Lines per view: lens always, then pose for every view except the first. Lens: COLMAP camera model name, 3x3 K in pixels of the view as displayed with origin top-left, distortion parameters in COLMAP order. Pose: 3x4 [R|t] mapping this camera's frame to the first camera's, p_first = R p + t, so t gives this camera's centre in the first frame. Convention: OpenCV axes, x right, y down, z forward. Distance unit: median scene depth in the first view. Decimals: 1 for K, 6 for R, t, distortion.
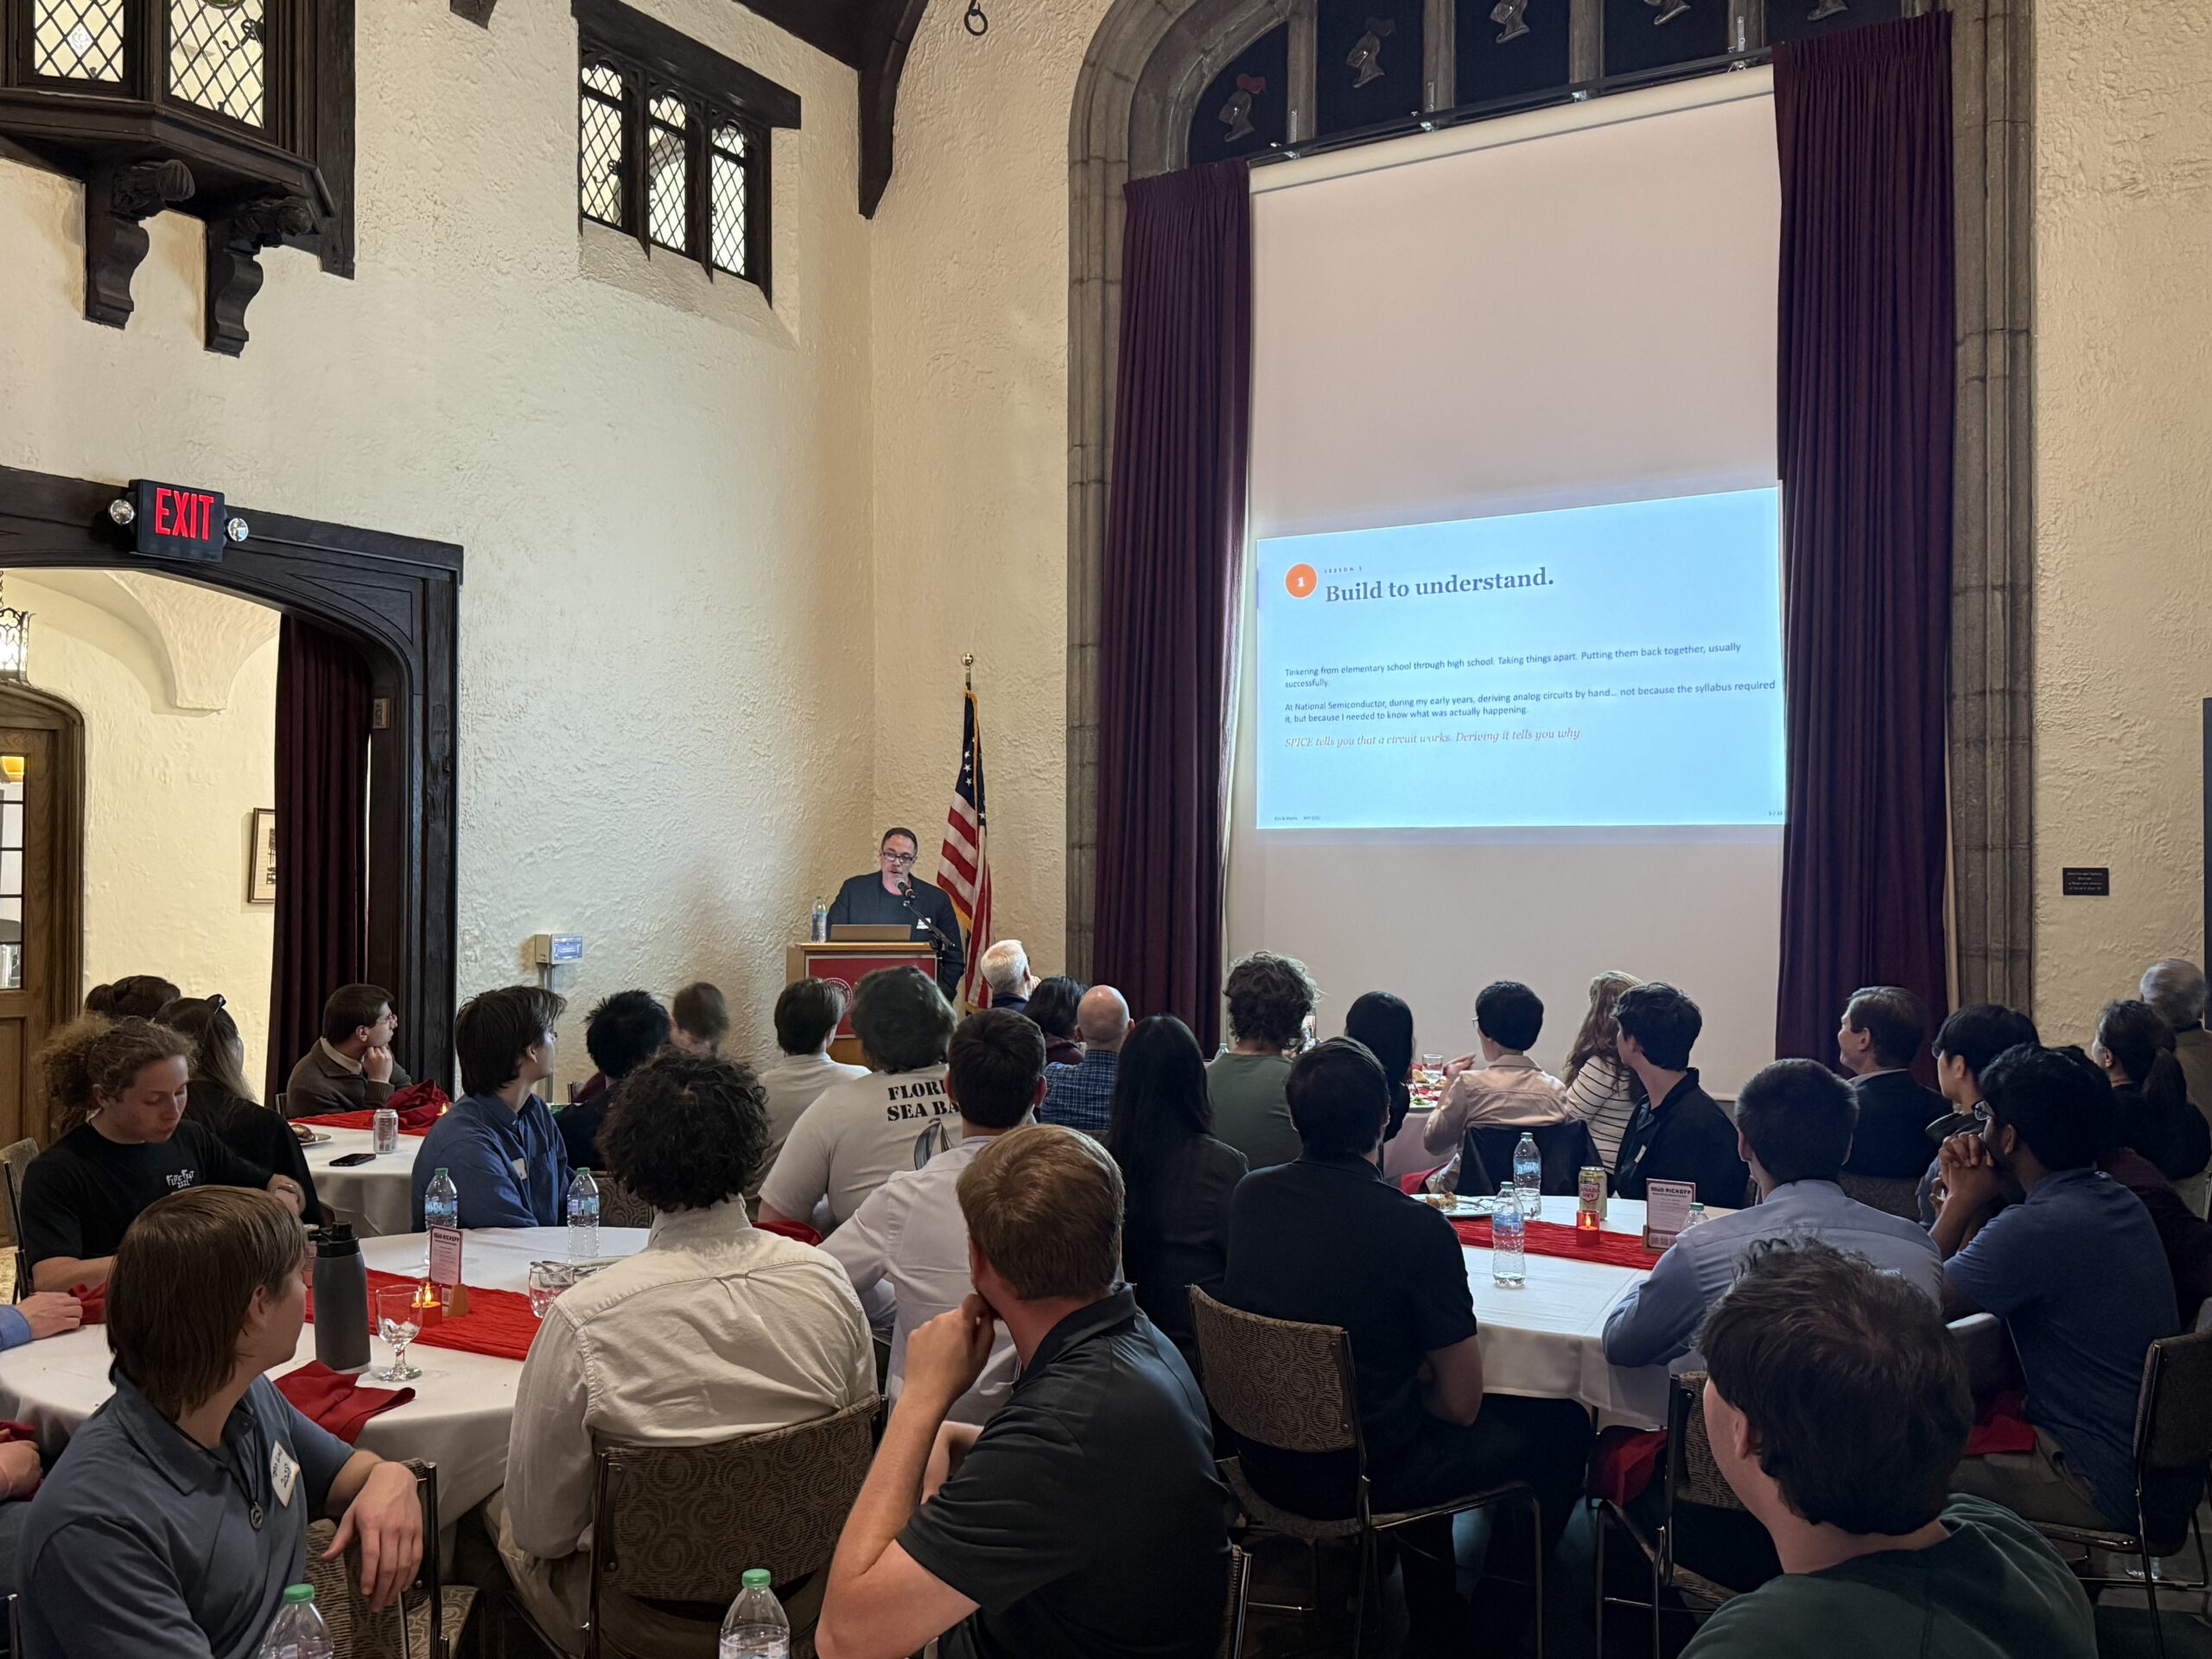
lens RADIAL K [[1978.9, 0, 1097.0], [0, 1978.9, 836.0], [0, 0, 1]] dist [0.086790, -0.133334]
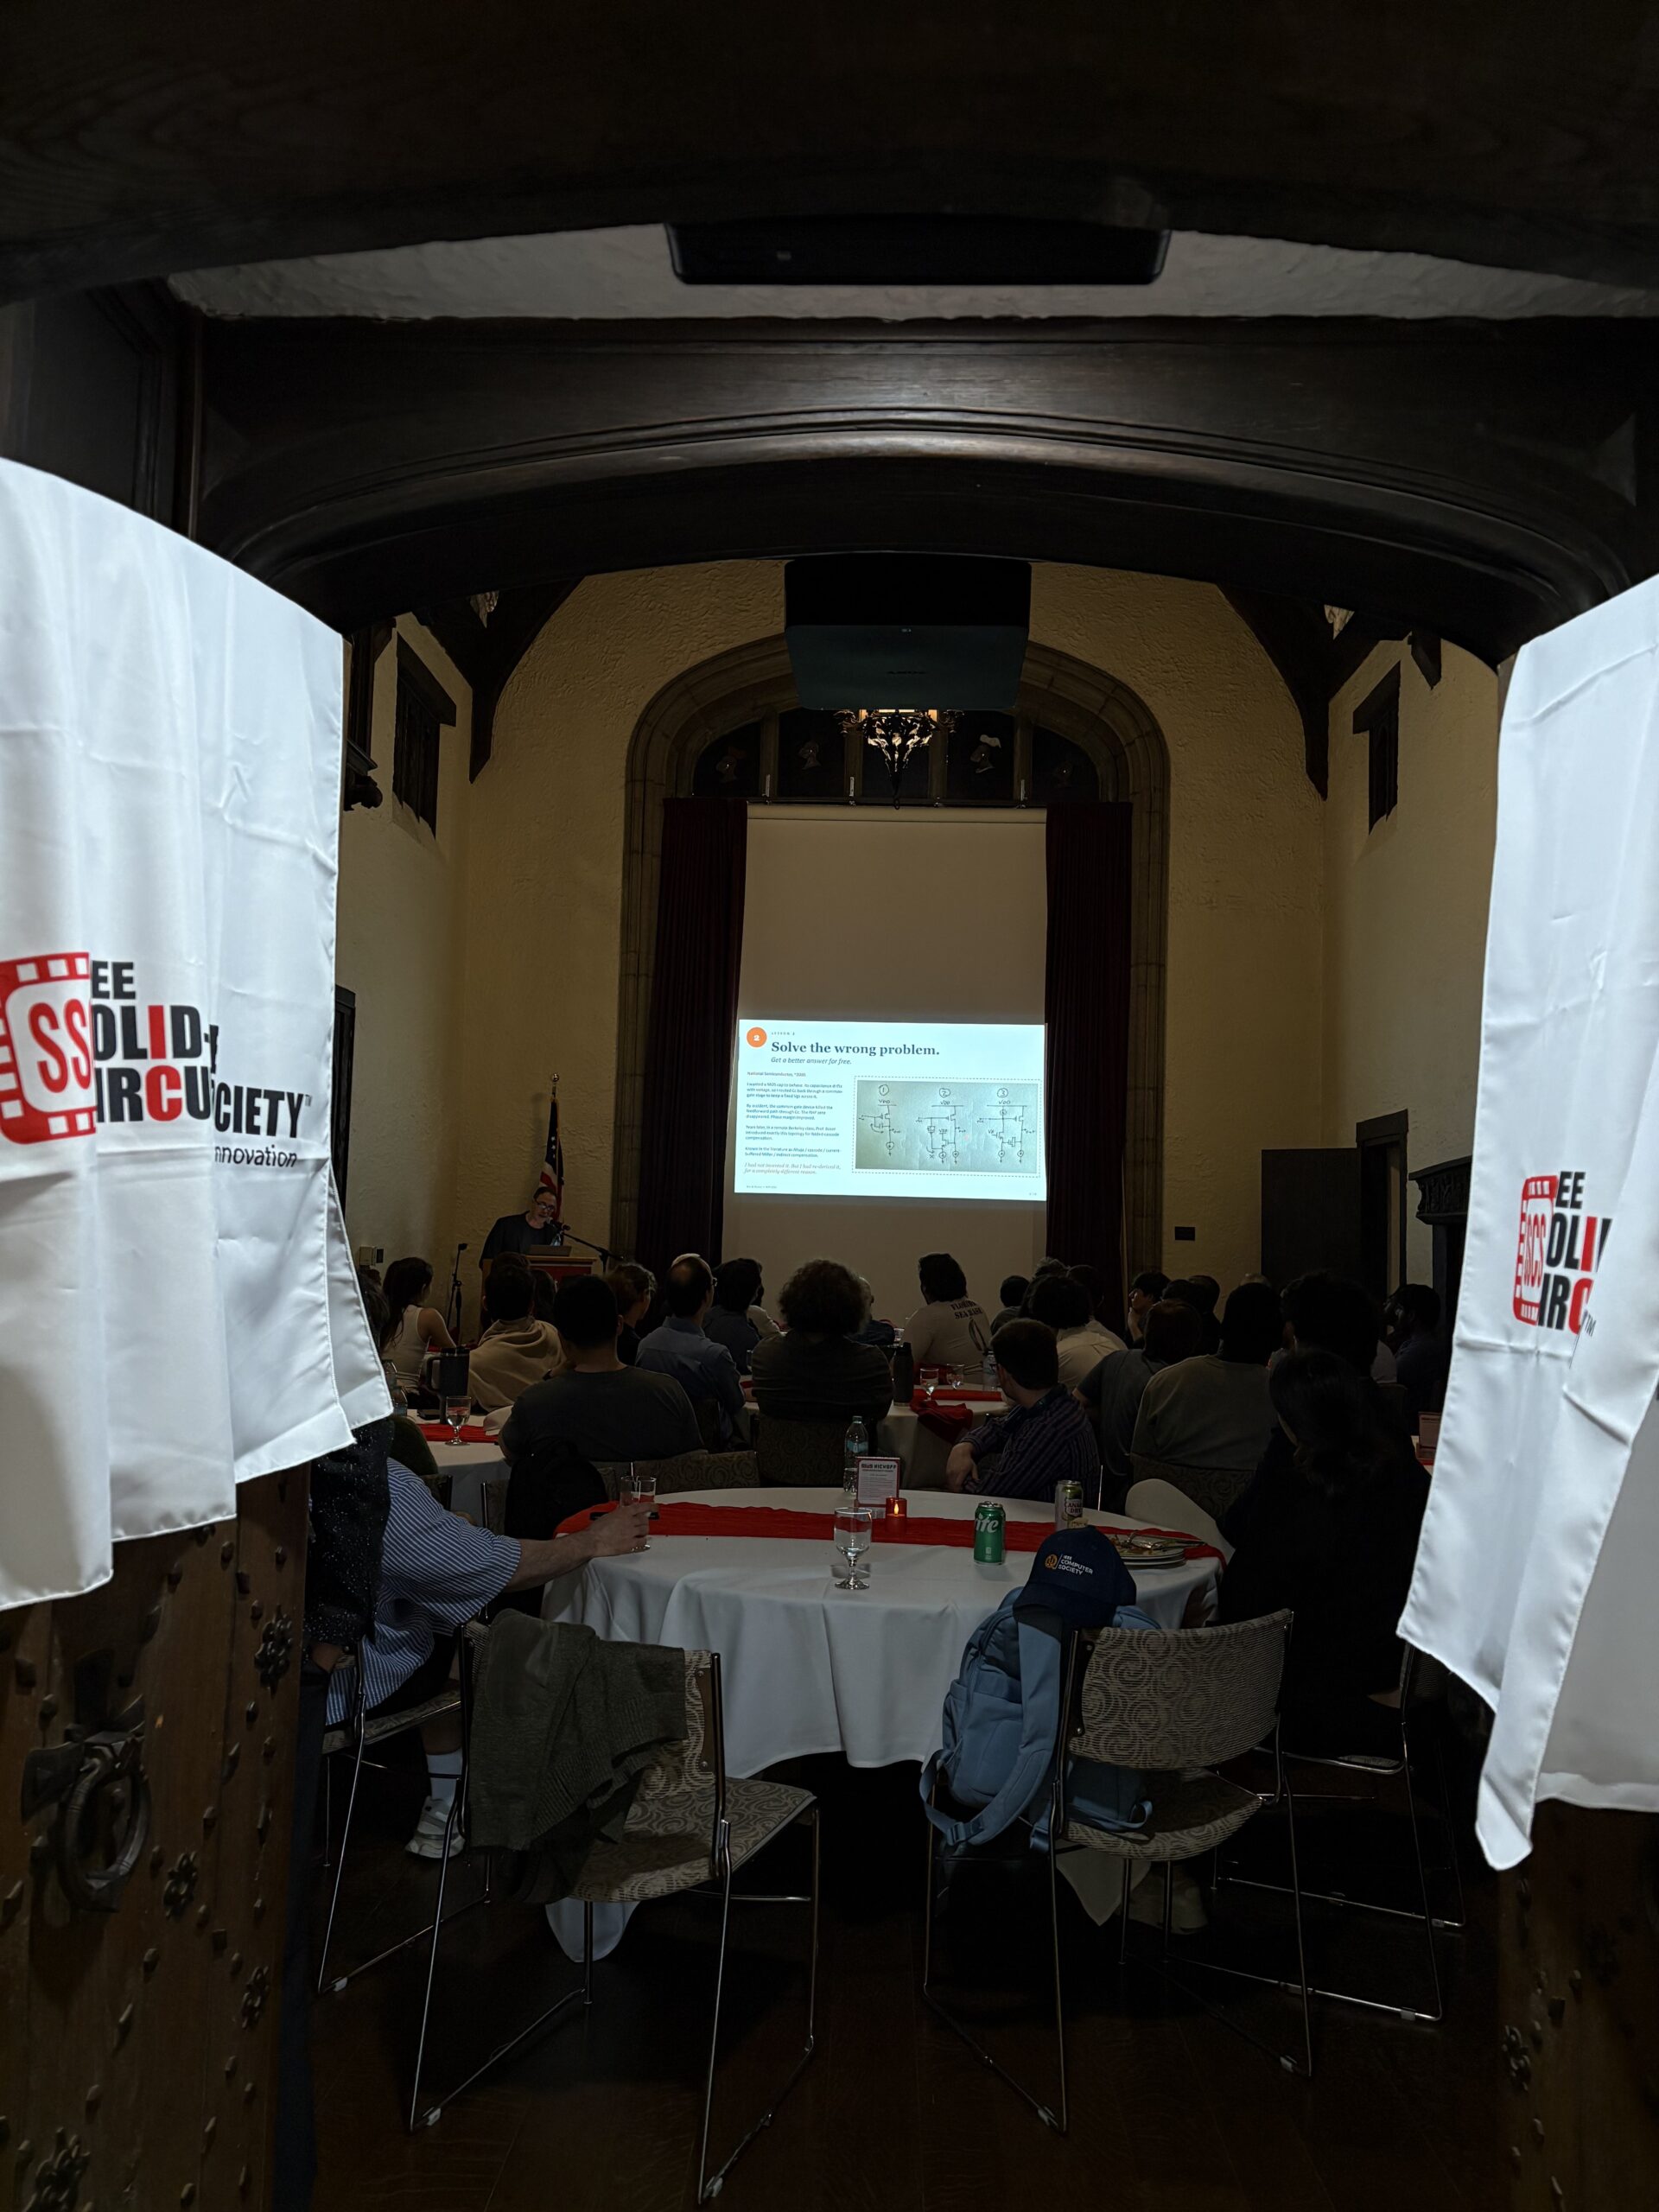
lens RADIAL K [[1664.7, 0, 828.8], [0, 1664.7, 1128.3], [0, 0, 1]] dist [0.063996, -0.058271]
pose [[0.876497, 0.053547, 0.478420, -0.595888], [-0.030400, 0.997968, -0.056002, 0.020089], [-0.480446, 0.034542, 0.876344, -0.303938]]
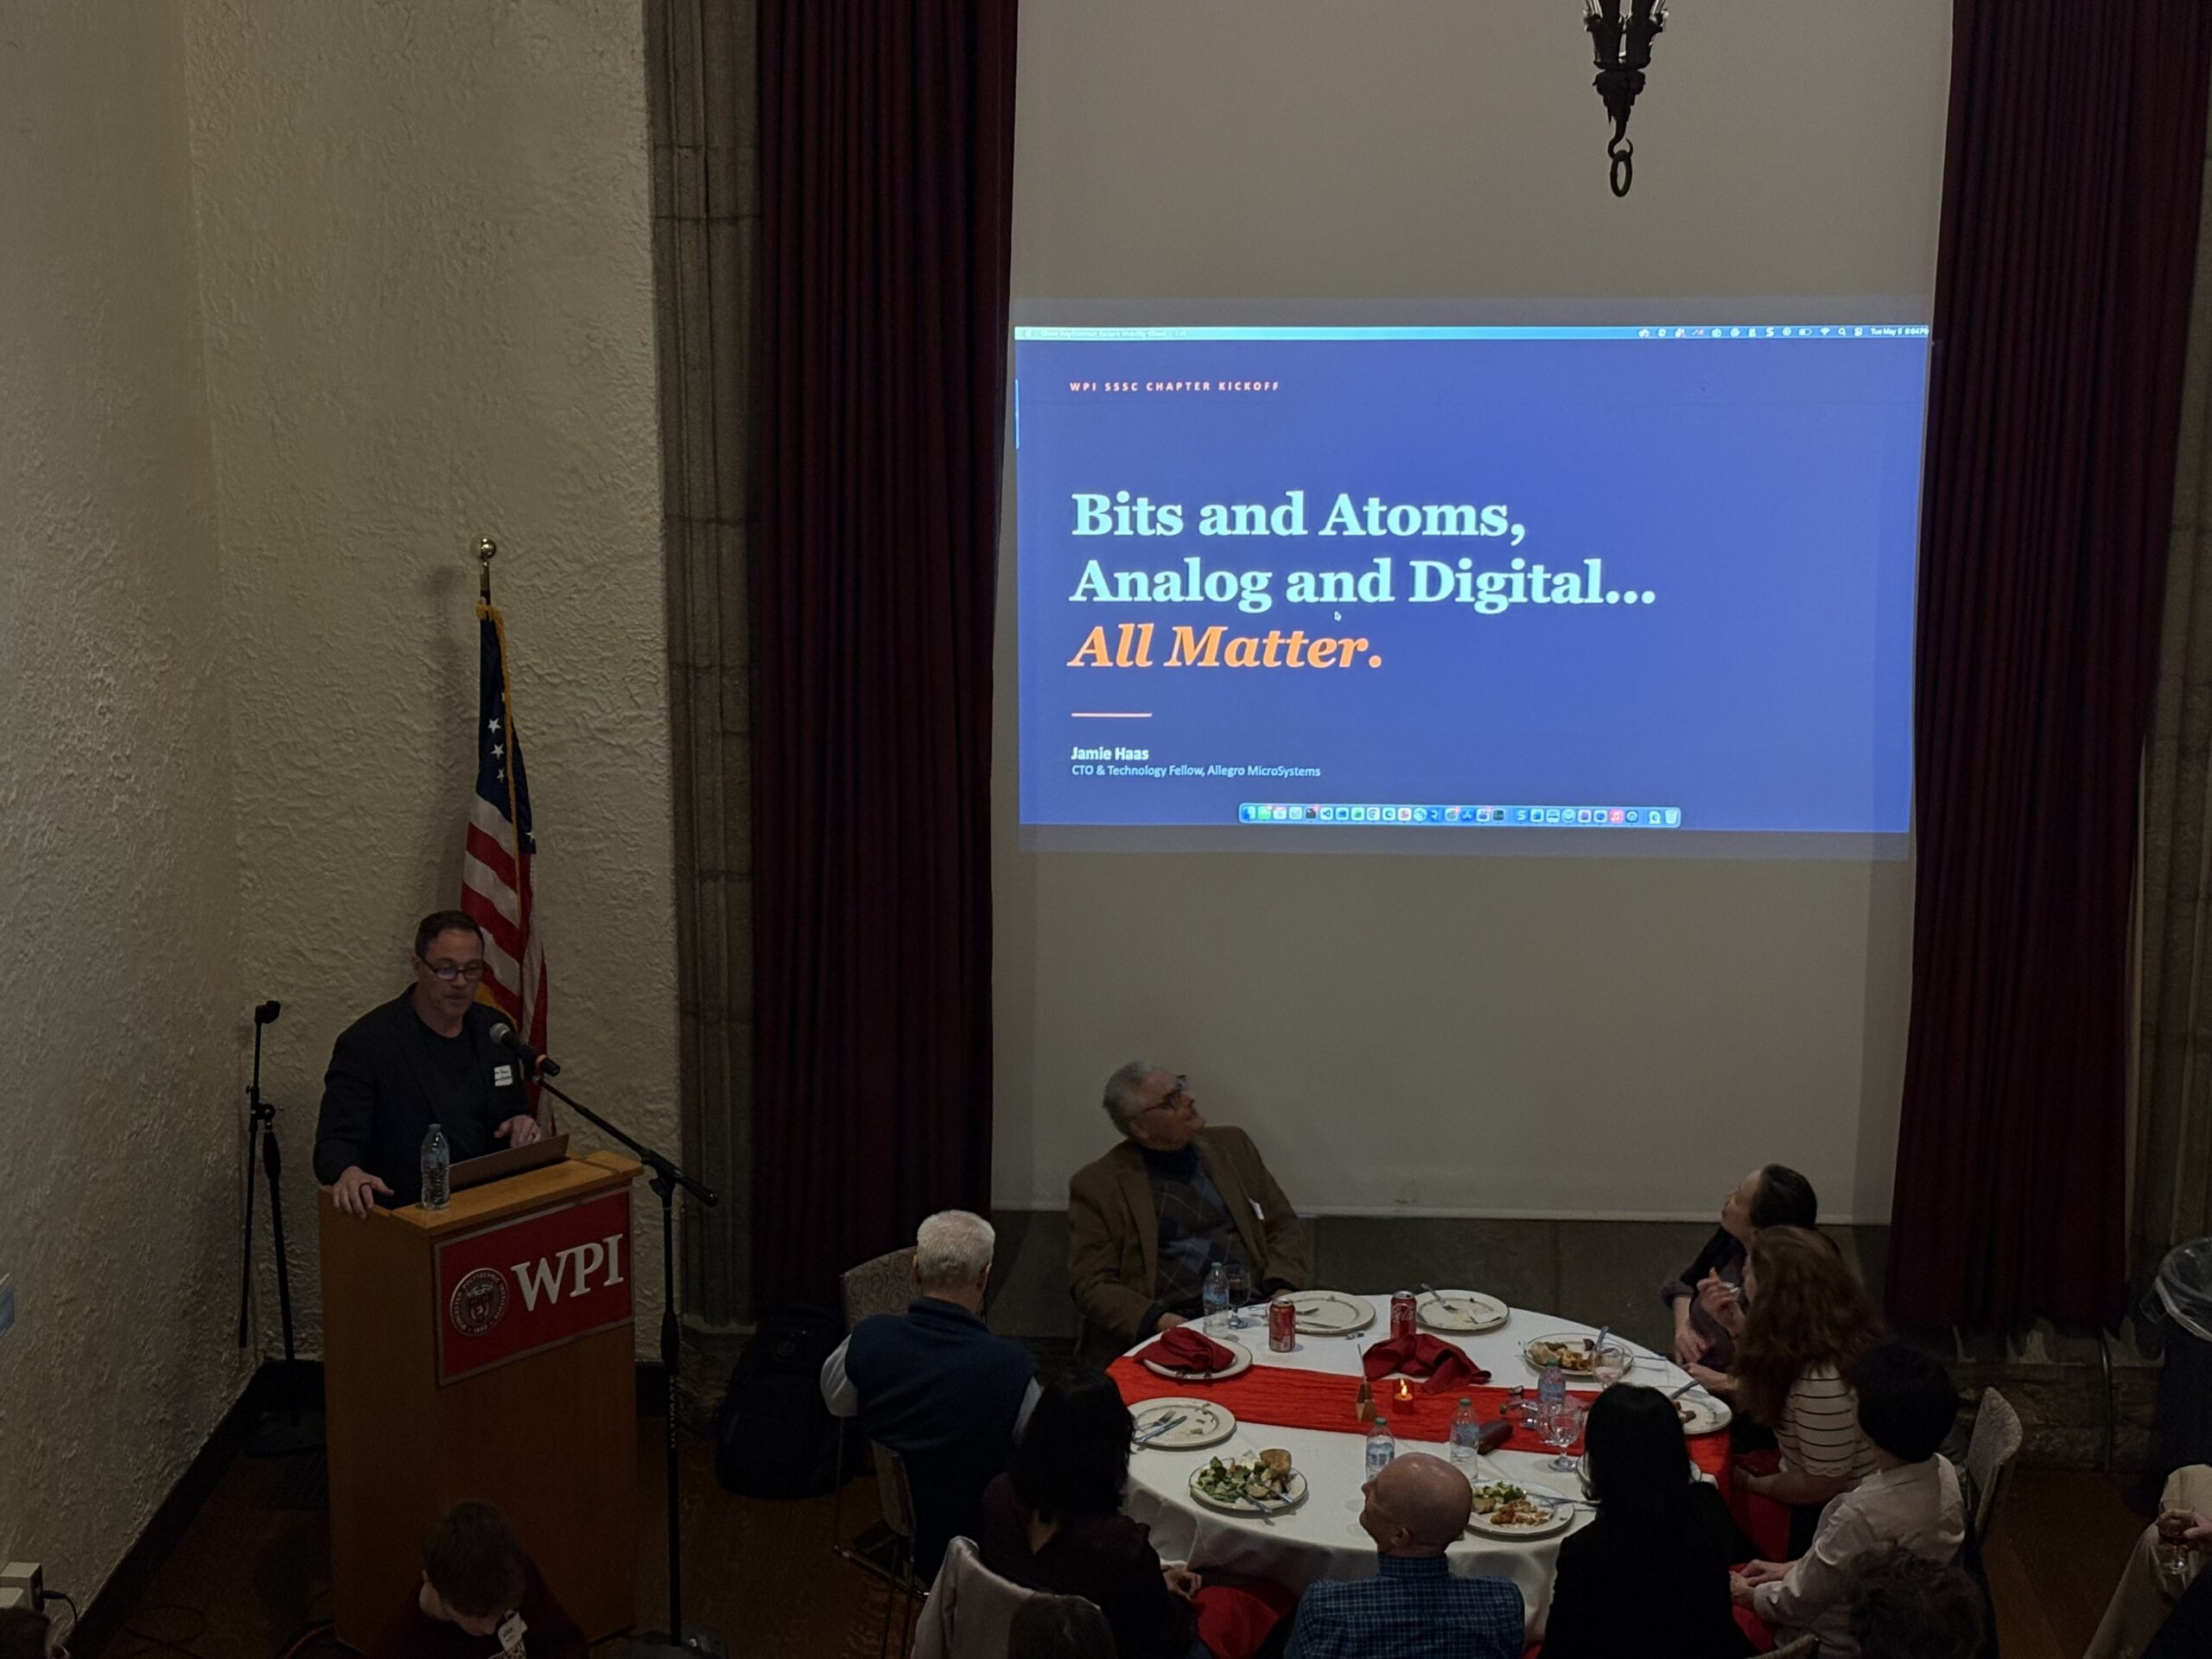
lens RADIAL K [[3546.2, 0, 1106.0], [0, 3546.2, 829.5], [0, 0, 1]] dist [0.284120, -1.192699]
pose [[0.883198, -0.113906, 0.454958, -0.431762], [-0.004719, 0.967851, 0.251478, -0.307130], [-0.468976, -0.224252, 0.854267, 0.094773]]
